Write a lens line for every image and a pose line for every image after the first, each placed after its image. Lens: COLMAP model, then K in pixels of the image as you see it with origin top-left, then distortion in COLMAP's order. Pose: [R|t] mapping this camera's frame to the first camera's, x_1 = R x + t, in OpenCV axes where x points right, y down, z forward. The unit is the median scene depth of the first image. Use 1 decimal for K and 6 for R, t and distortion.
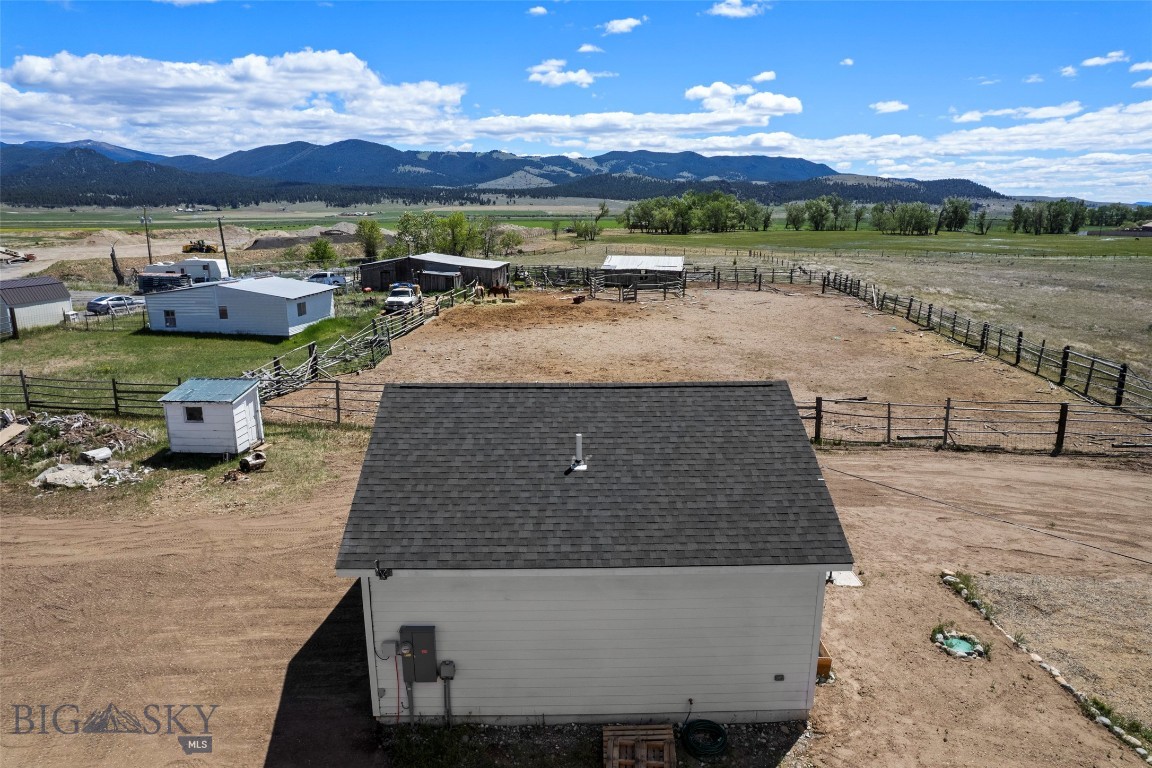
lens RADIAL K [[740.0, 0, 576.0], [0, 740.0, 384.0], [0, 0, 1]] dist [-0.088892, 0.079998]
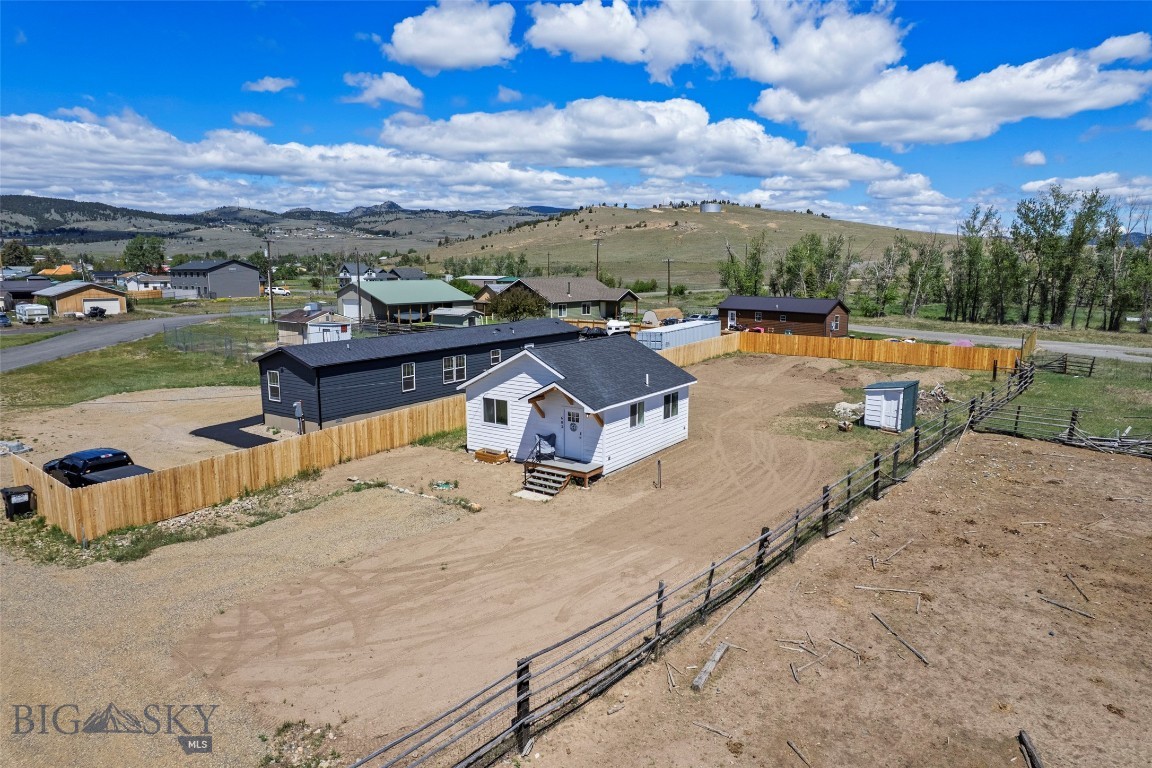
lens RADIAL K [[740.0, 0, 576.0], [0, 740.0, 384.0], [0, 0, 1]] dist [-0.088892, 0.079998]
pose [[-0.593983, 0.130195, -0.793872, 0.024848], [-0.184683, 0.938394, 0.292078, -0.007241], [0.782992, 0.320104, -0.533345, 0.029997]]
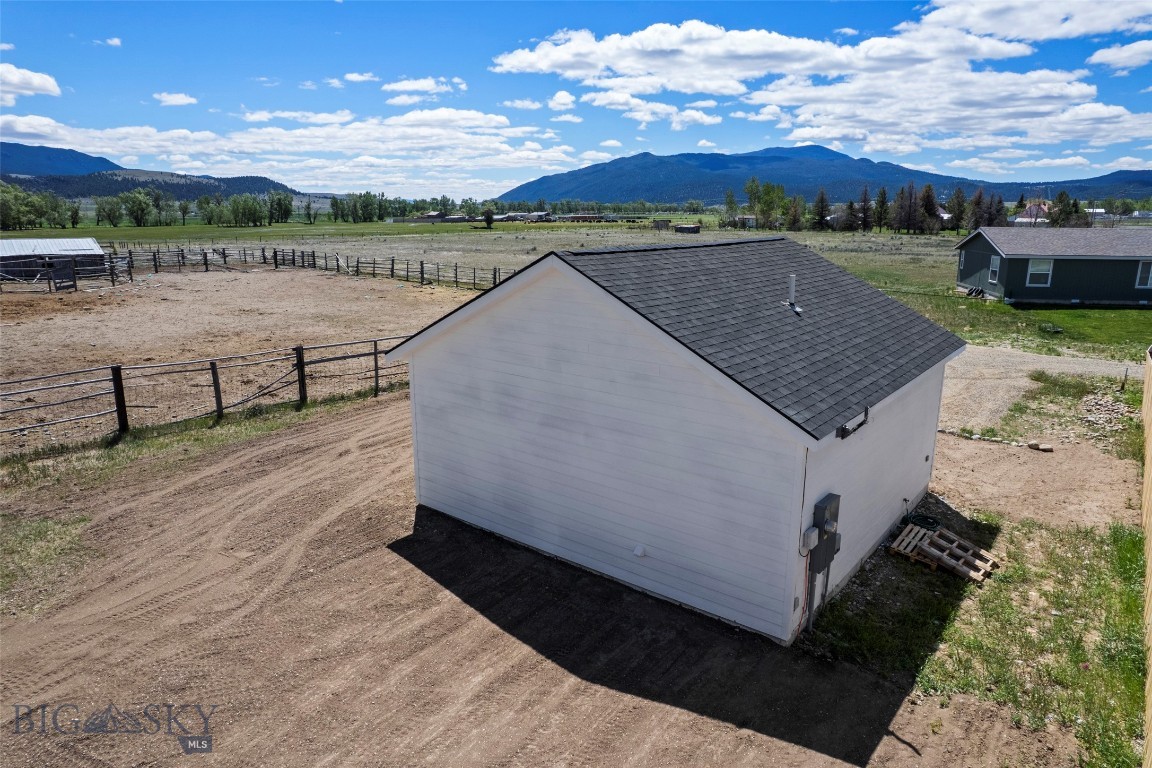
lens RADIAL K [[740.0, 0, 576.0], [0, 740.0, 384.0], [0, 0, 1]] dist [-0.088892, 0.079998]
pose [[0.639786, -0.176808, 0.747939, -0.010490], [0.174928, 0.981135, 0.082302, 0.000926], [-0.748381, 0.078180, 0.658646, 0.006967]]
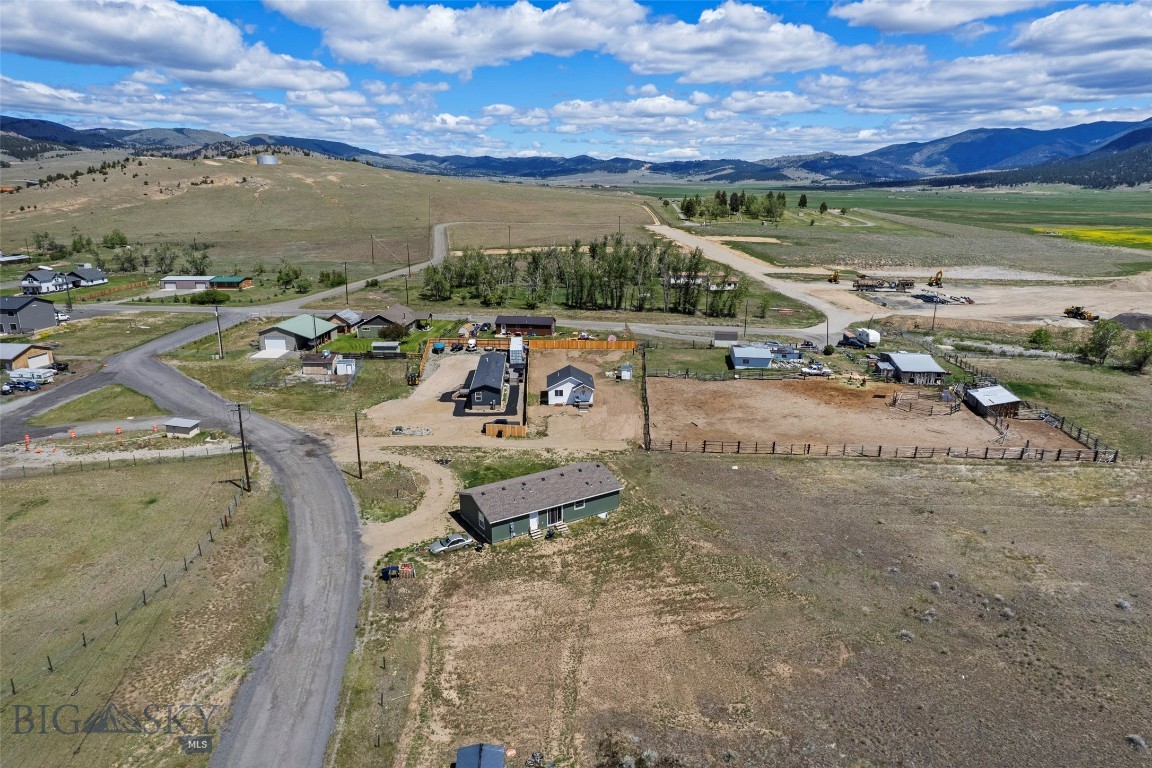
lens RADIAL K [[740.0, 0, 576.0], [0, 740.0, 384.0], [0, 0, 1]] dist [-0.088892, 0.079998]
pose [[0.004884, 0.266835, -0.963730, 0.111563], [-0.229279, 0.938366, 0.258650, -0.028024], [0.973348, 0.219700, 0.065763, 0.007043]]
